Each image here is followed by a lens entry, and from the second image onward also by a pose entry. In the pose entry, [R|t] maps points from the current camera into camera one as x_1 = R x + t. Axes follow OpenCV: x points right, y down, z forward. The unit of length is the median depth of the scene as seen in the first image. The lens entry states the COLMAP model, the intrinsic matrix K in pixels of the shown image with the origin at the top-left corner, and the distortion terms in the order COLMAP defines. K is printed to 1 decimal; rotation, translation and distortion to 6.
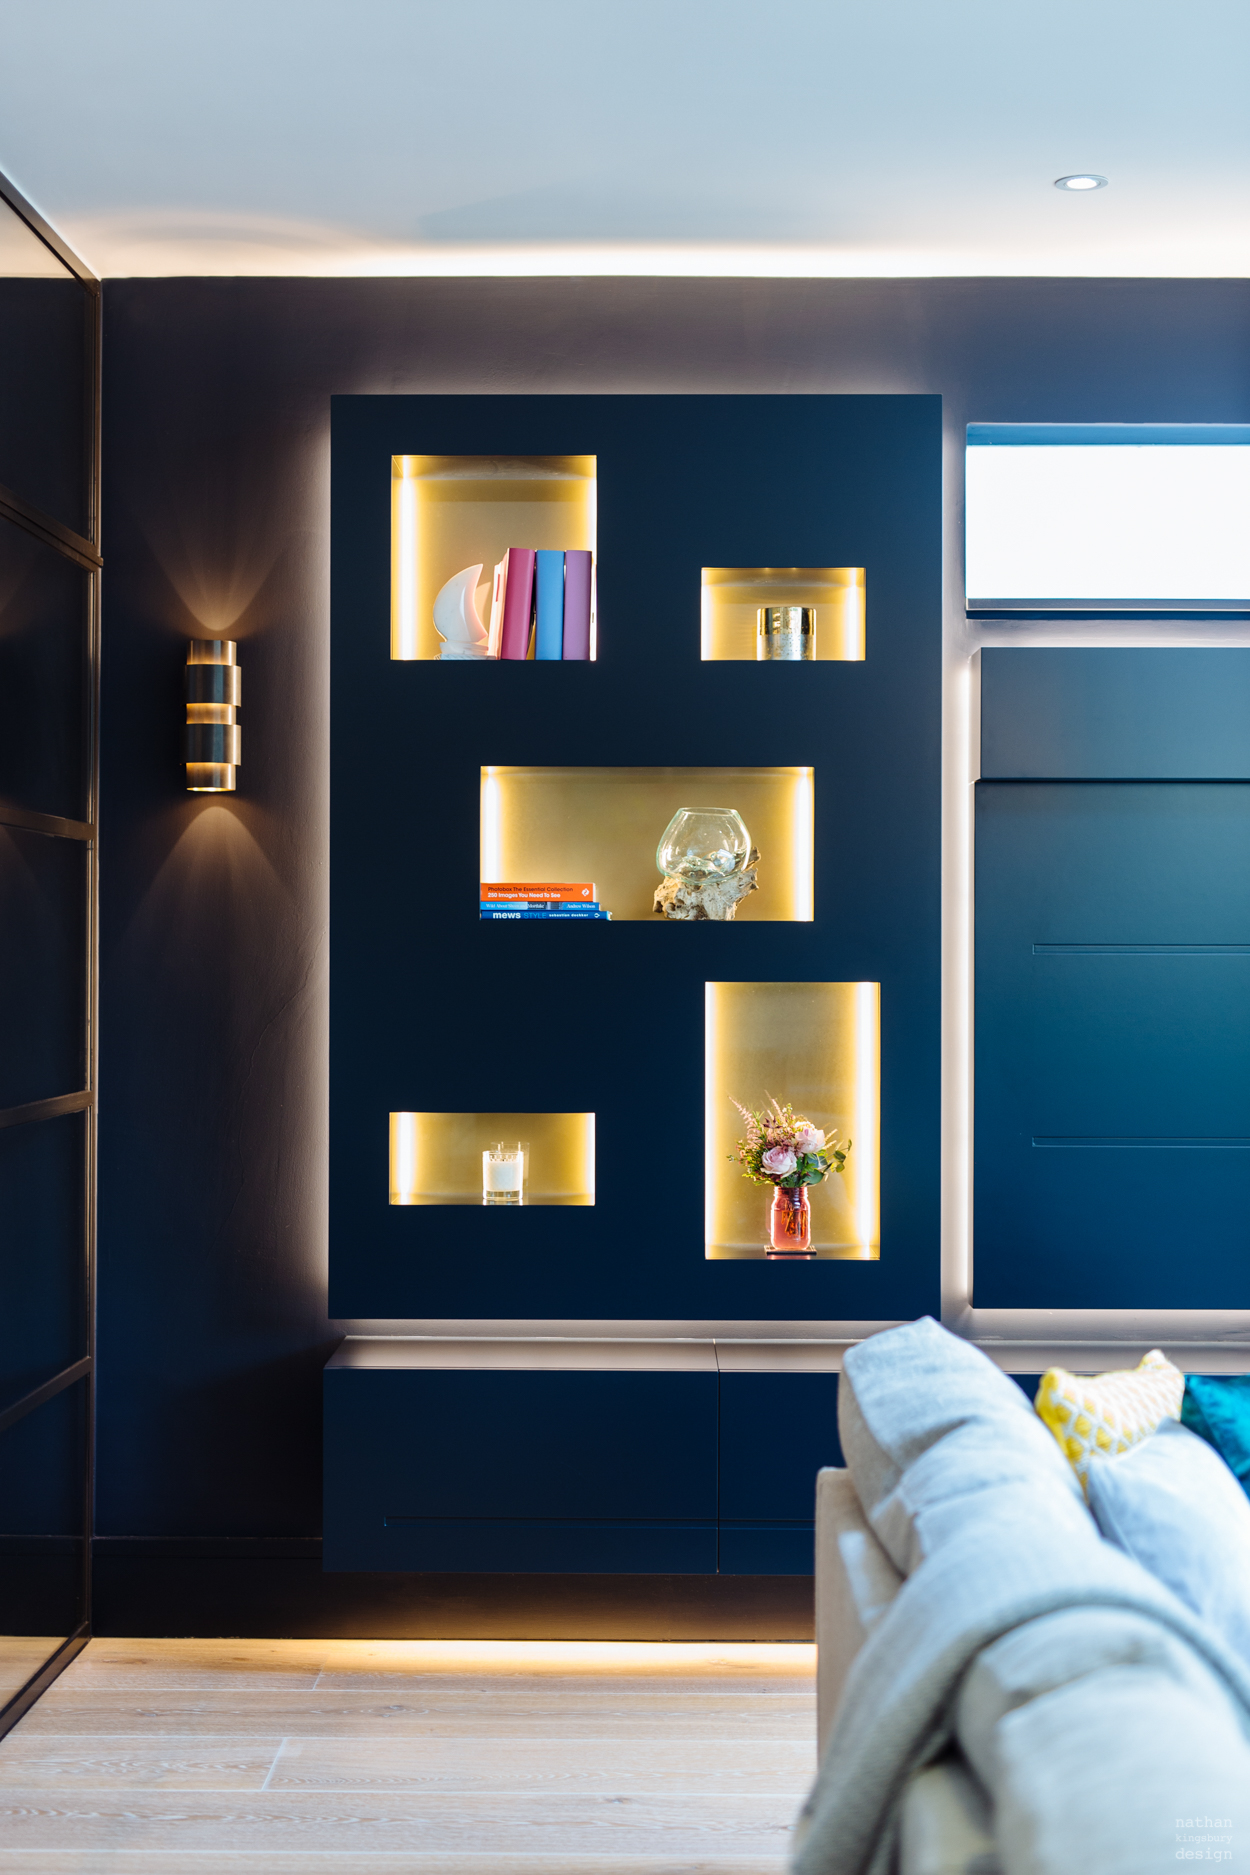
lens RADIAL K [[3000.9, 0, 625.0], [0, 3000.9, 937.5], [0, 0, 1]] dist [0.151372, 0.017367]
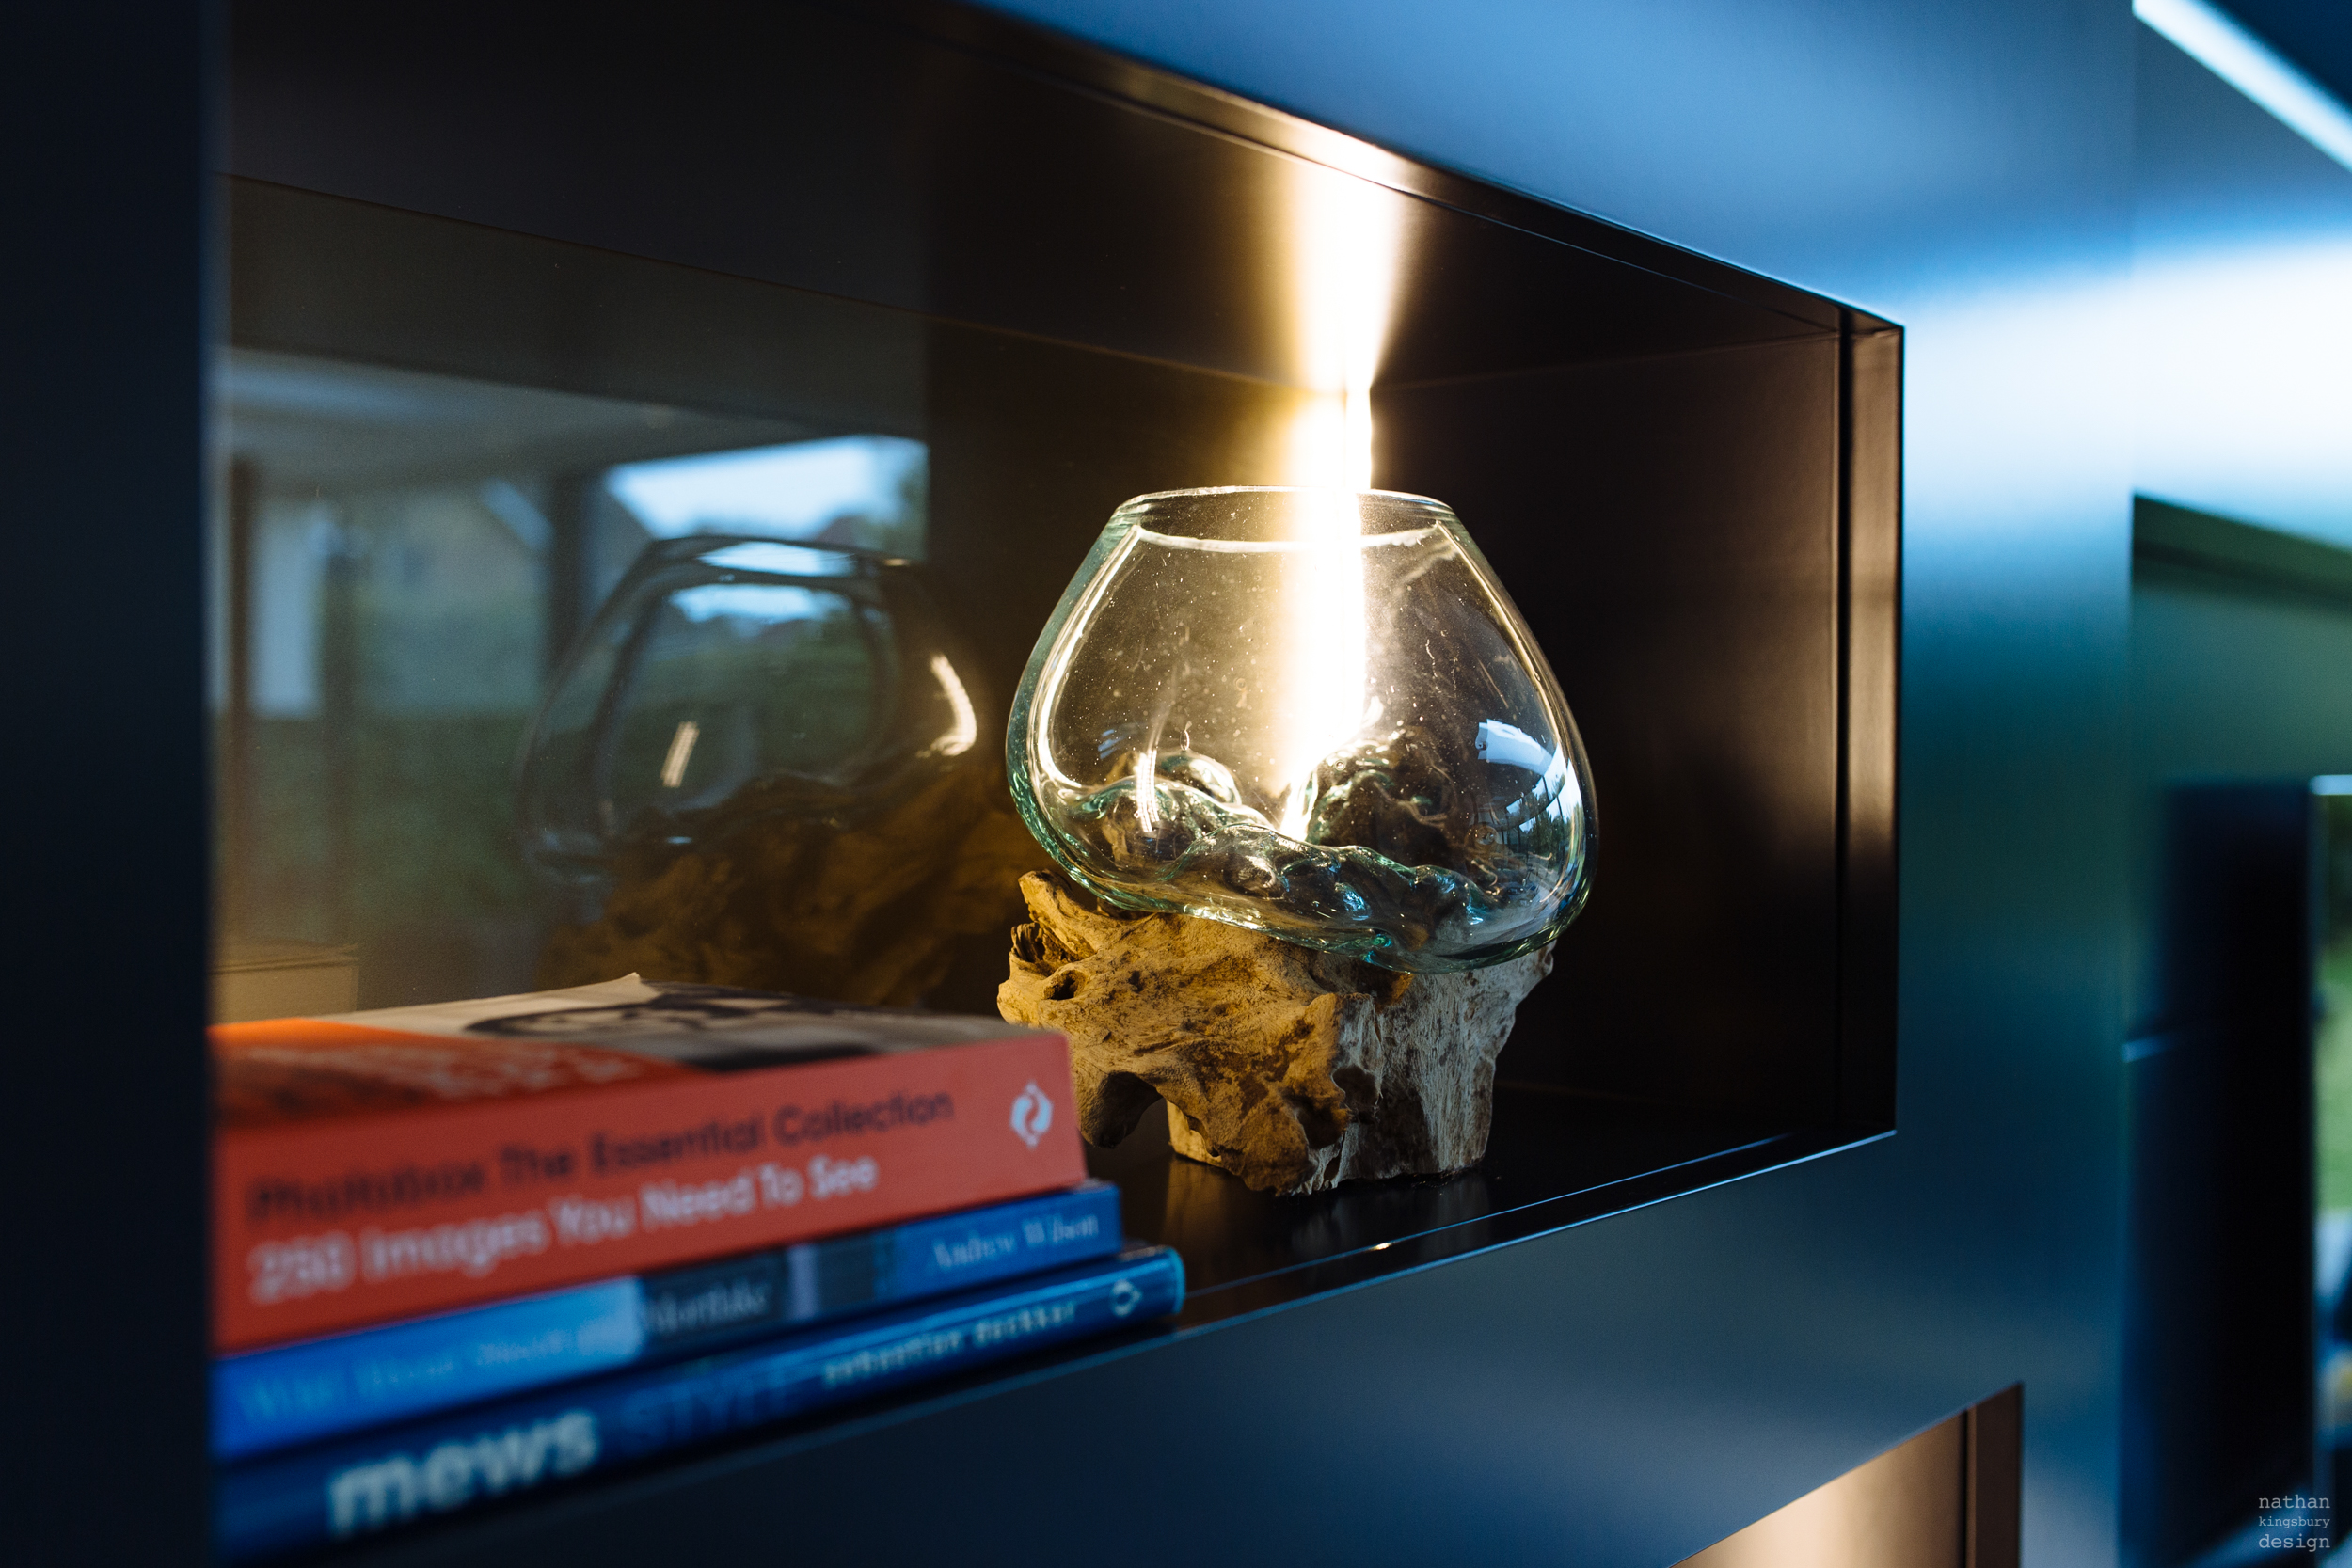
lens RADIAL K [[2296.9, 0, 1176.0], [0, 2296.9, 784.0], [0, 0, 1]] dist [0.069692, -0.003263]
pose [[0.632827, -0.006233, 0.774268, -0.081825], [-0.003971, 0.999928, 0.011295, -0.029693], [-0.774283, -0.010222, 0.632757, 0.934415]]
